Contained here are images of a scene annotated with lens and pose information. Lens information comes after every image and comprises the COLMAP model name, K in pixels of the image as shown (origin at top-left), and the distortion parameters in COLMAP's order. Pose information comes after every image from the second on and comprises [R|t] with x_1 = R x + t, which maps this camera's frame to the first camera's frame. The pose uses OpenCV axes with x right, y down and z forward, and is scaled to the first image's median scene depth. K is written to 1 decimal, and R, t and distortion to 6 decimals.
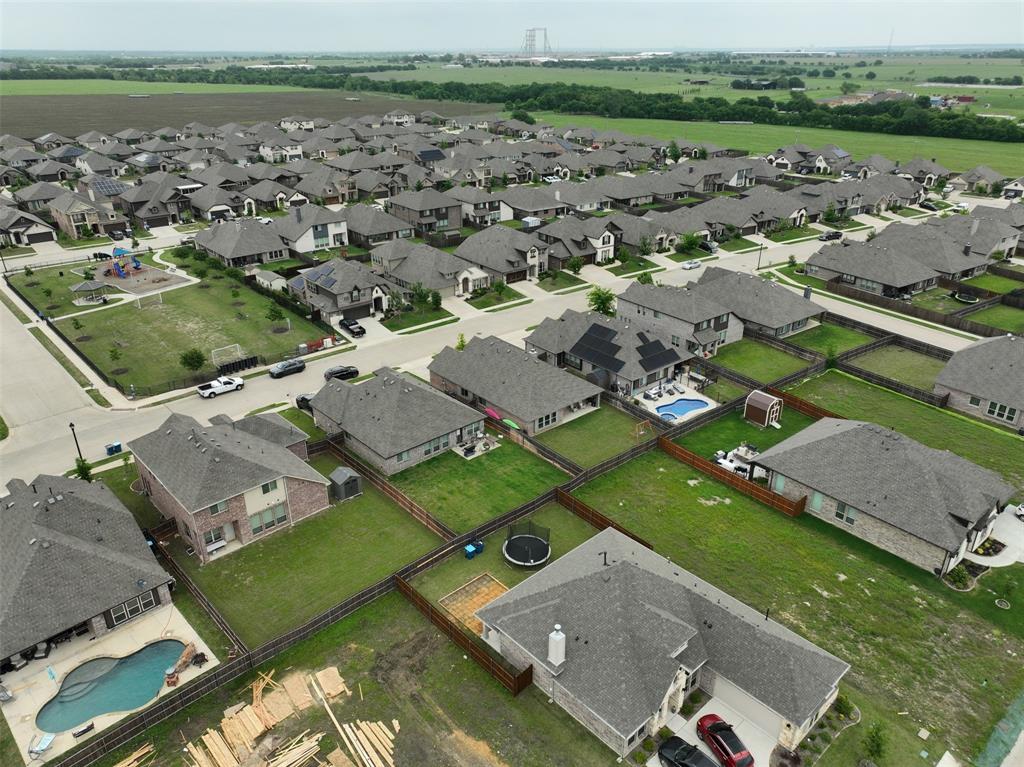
lens RADIAL K [[718.2, 0, 514.2], [0, 718.2, 386.8], [0, 0, 1]] dist [0.006111, 0.010892]
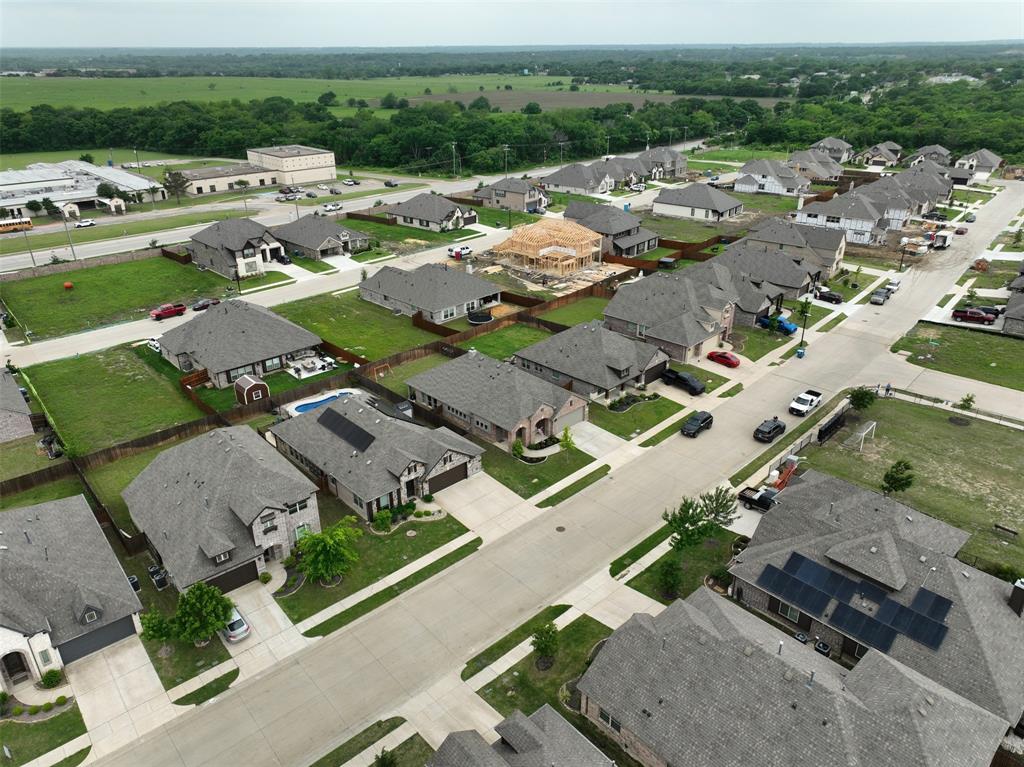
lens RADIAL K [[718.2, 0, 517.9], [0, 718.2, 381.6], [0, 0, 1]] dist [0.006111, 0.010892]
pose [[-0.998223, 0.030640, -0.051110, 0.011939], [-0.019810, 0.638272, 0.769556, -0.595672], [0.056201, 0.769201, -0.636531, 1.264171]]
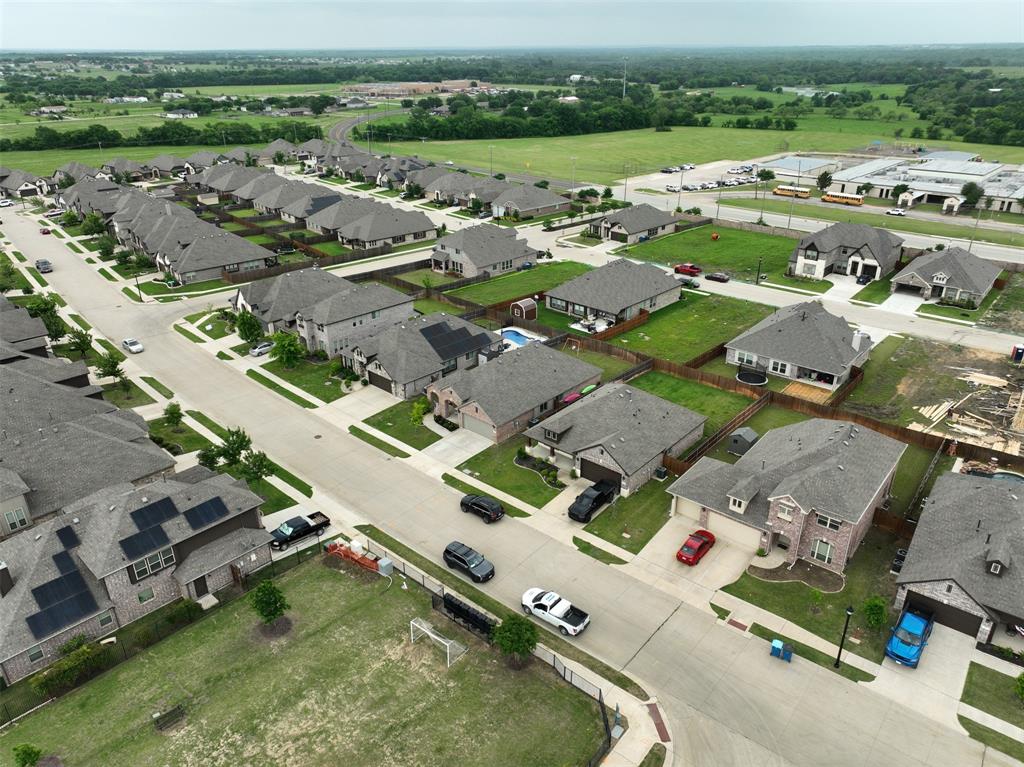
lens RADIAL K [[718.2, 0, 515.9], [0, 718.2, 384.7], [0, 0, 1]] dist [0.006111, 0.010892]
pose [[-0.126608, -0.421073, 0.898147, -0.698880], [0.429775, 0.792753, 0.432246, -0.340950], [-0.894015, 0.440727, 0.080598, 0.729769]]
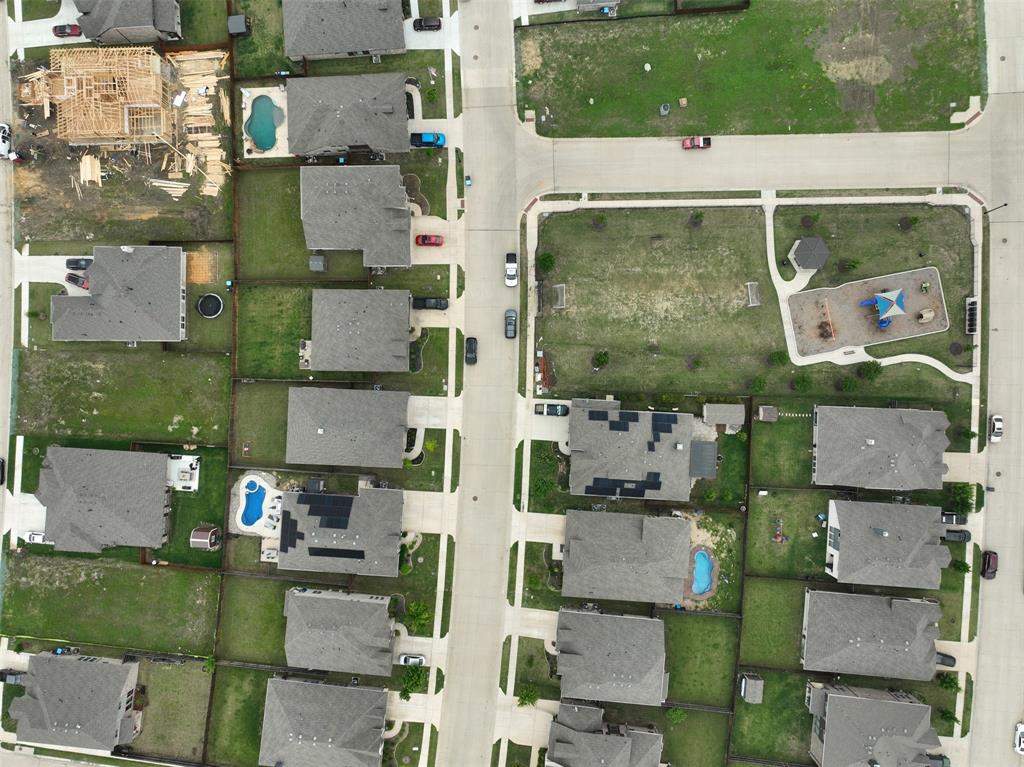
lens RADIAL K [[718.2, 0, 511.2], [0, 718.2, 387.4], [0, 0, 1]] dist [0.006111, 0.010892]
pose [[-0.681734, 0.731592, 0.003424, -0.208358], [-0.296010, -0.280111, 0.913190, -1.010109], [0.669041, 0.621539, 0.407520, 0.490457]]
